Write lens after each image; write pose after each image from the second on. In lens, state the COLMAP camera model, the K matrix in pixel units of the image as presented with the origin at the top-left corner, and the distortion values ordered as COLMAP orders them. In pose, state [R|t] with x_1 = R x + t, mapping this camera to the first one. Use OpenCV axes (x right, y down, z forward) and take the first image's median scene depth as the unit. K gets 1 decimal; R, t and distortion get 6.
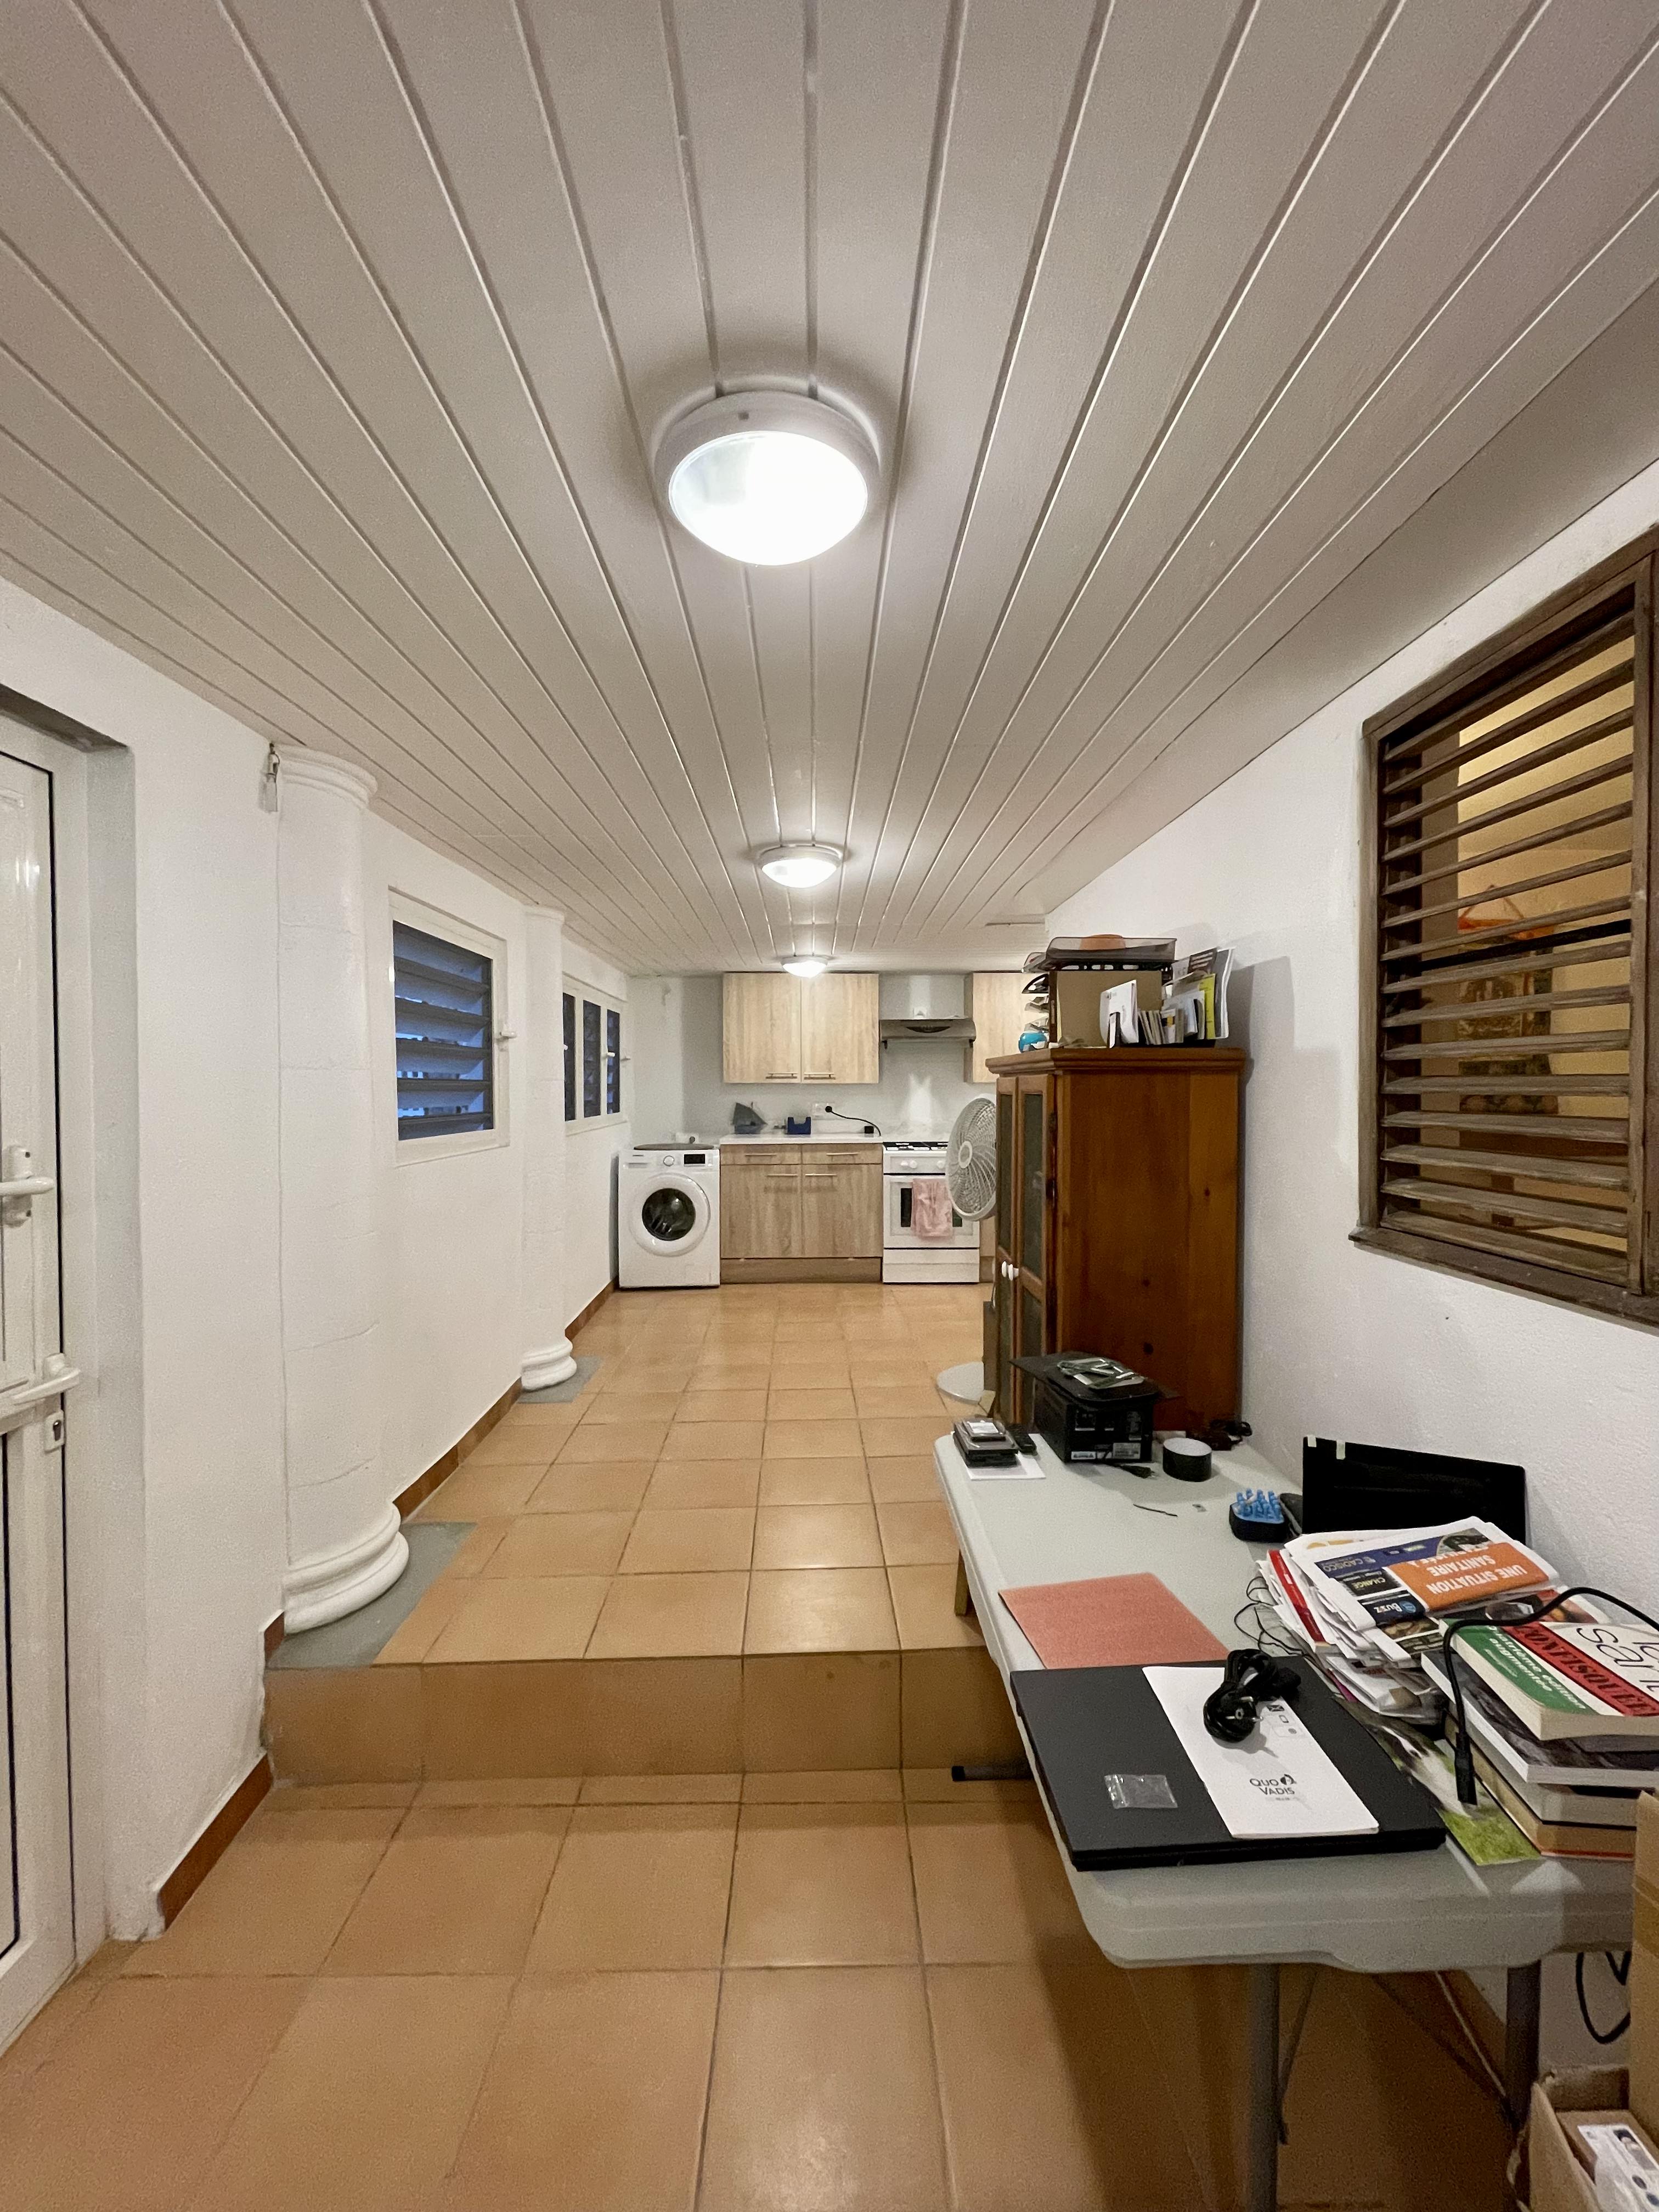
lens RADIAL K [[897.1, 0, 826.9], [0, 897.1, 1098.5], [0, 0, 1]] dist [-0.014133, 0.000271]
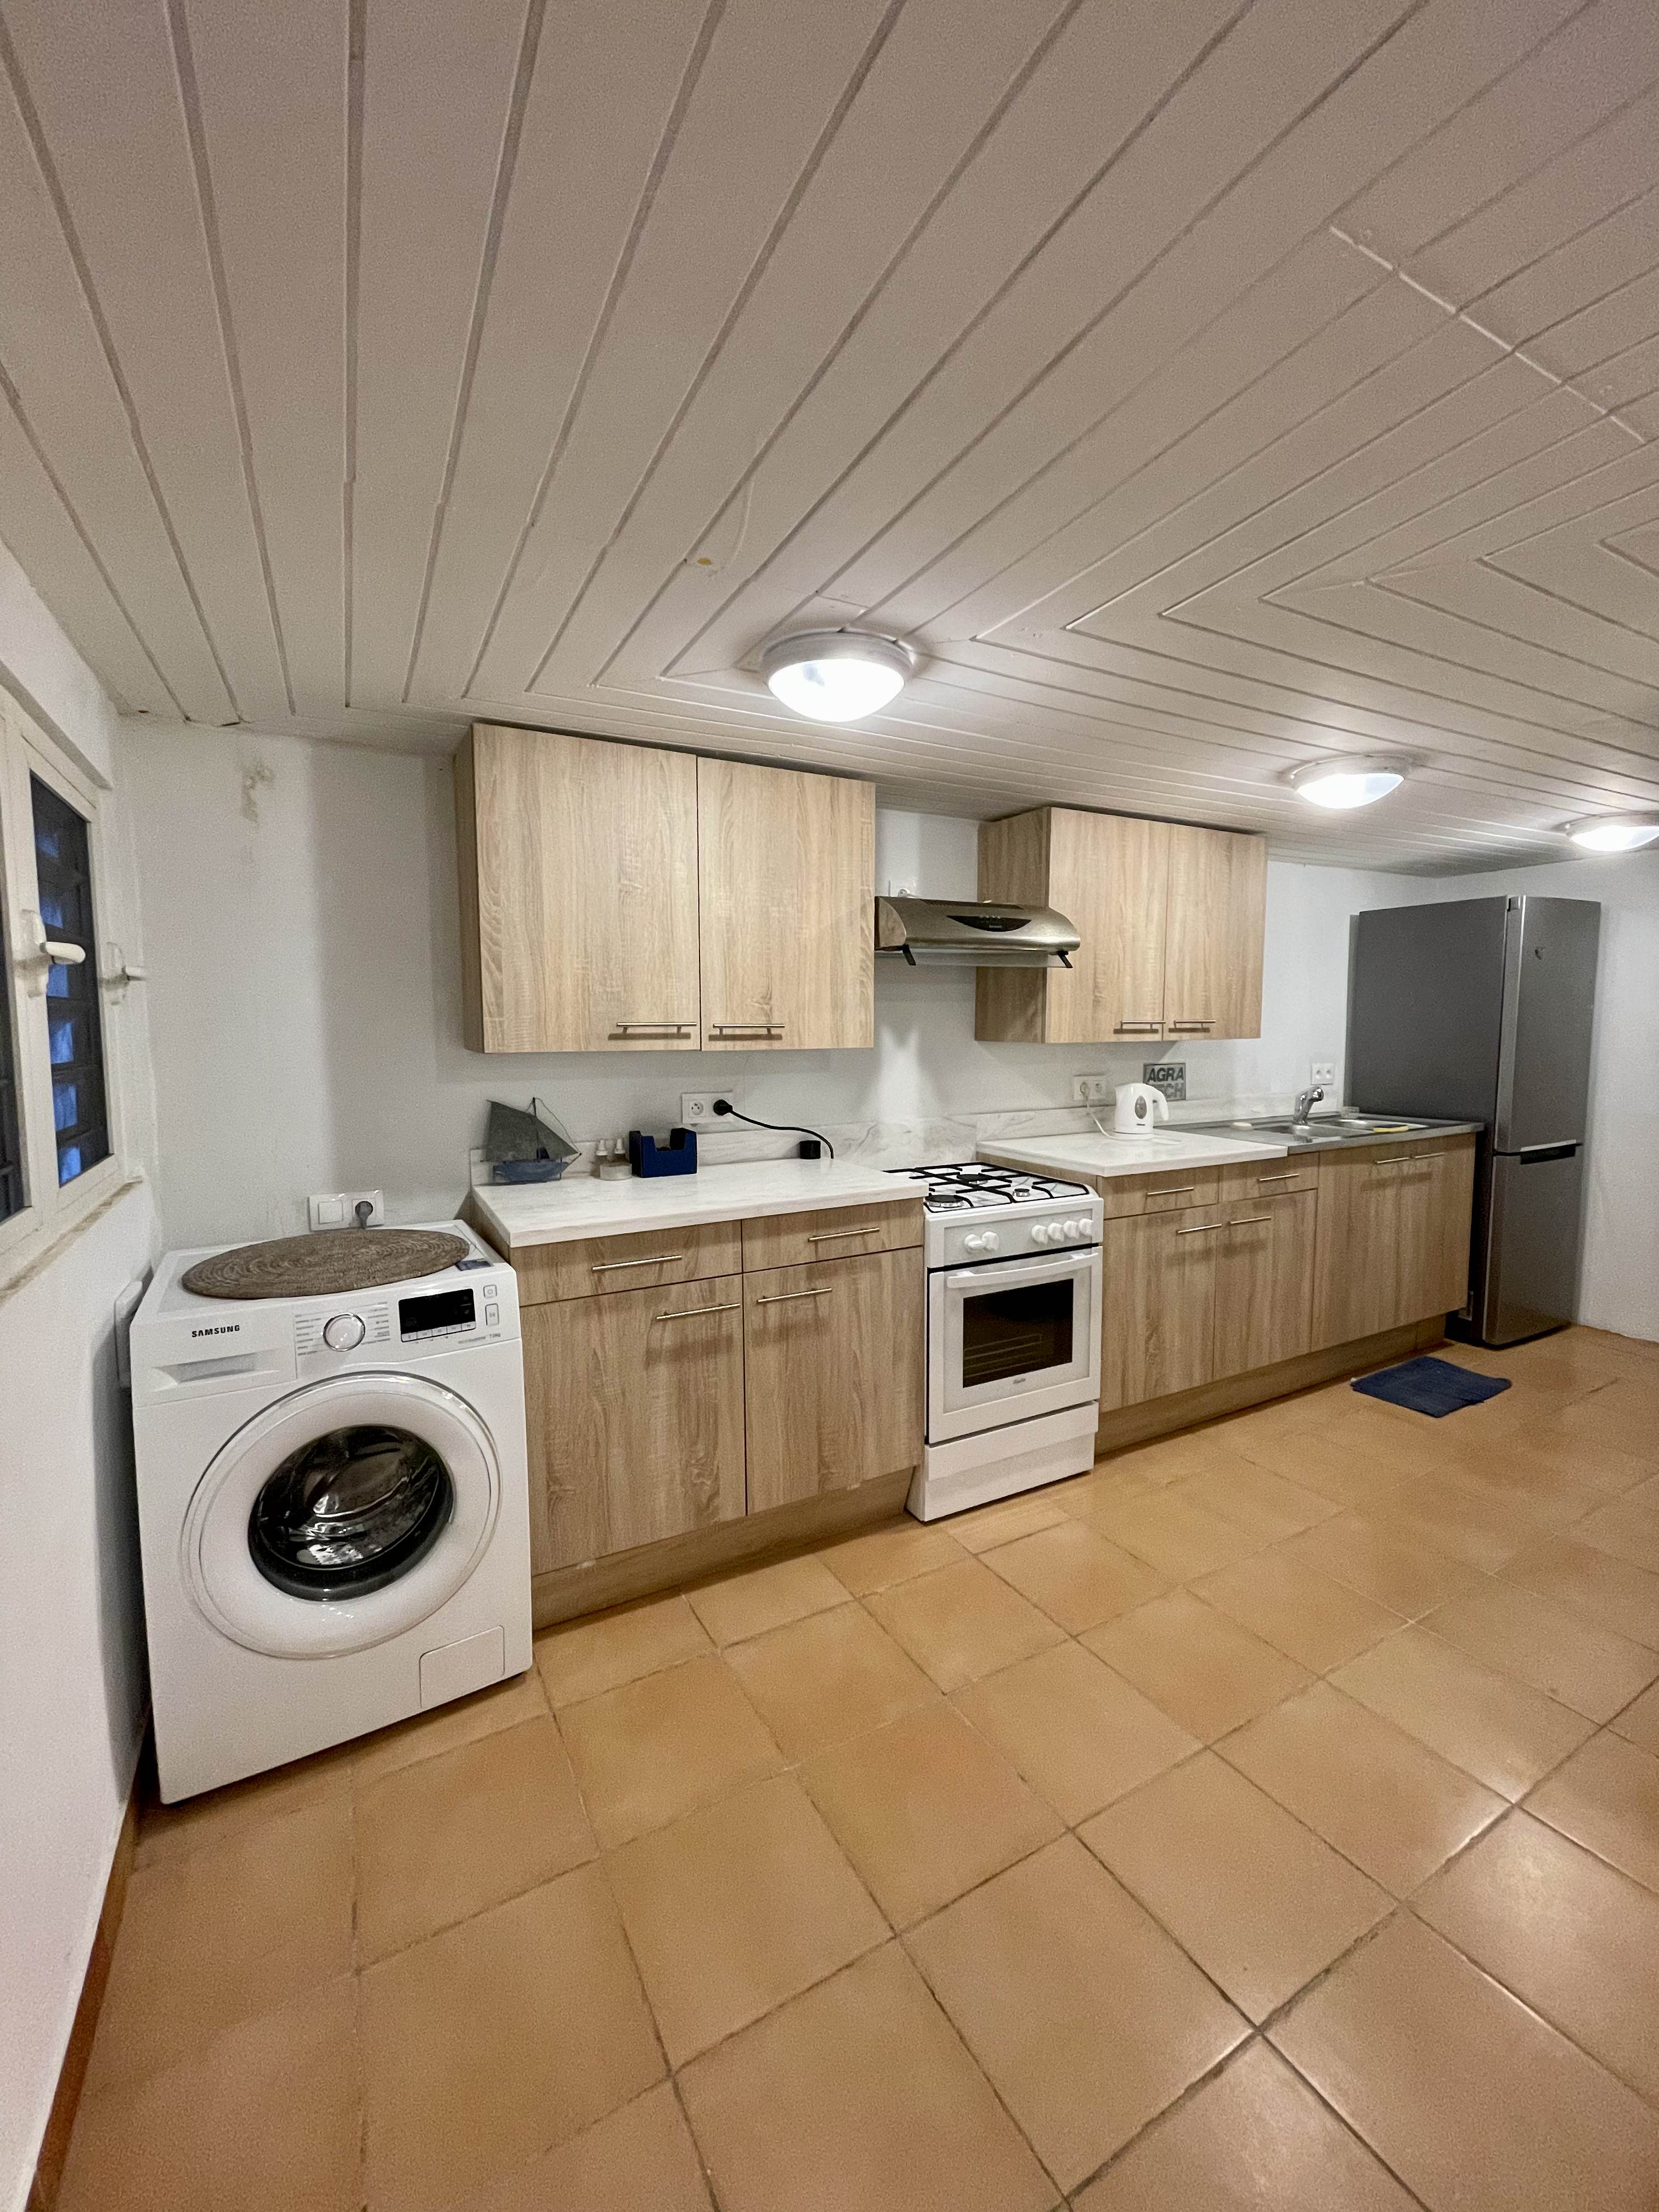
lens RADIAL K [[897.1, 0, 840.9], [0, 897.1, 1103.3], [0, 0, 1]] dist [-0.014133, 0.000271]
pose [[0.884955, -0.041777, 0.463798, -0.160412], [0.007848, 0.997164, 0.074846, -0.023713], [-0.465610, -0.062595, 0.882774, 0.659111]]
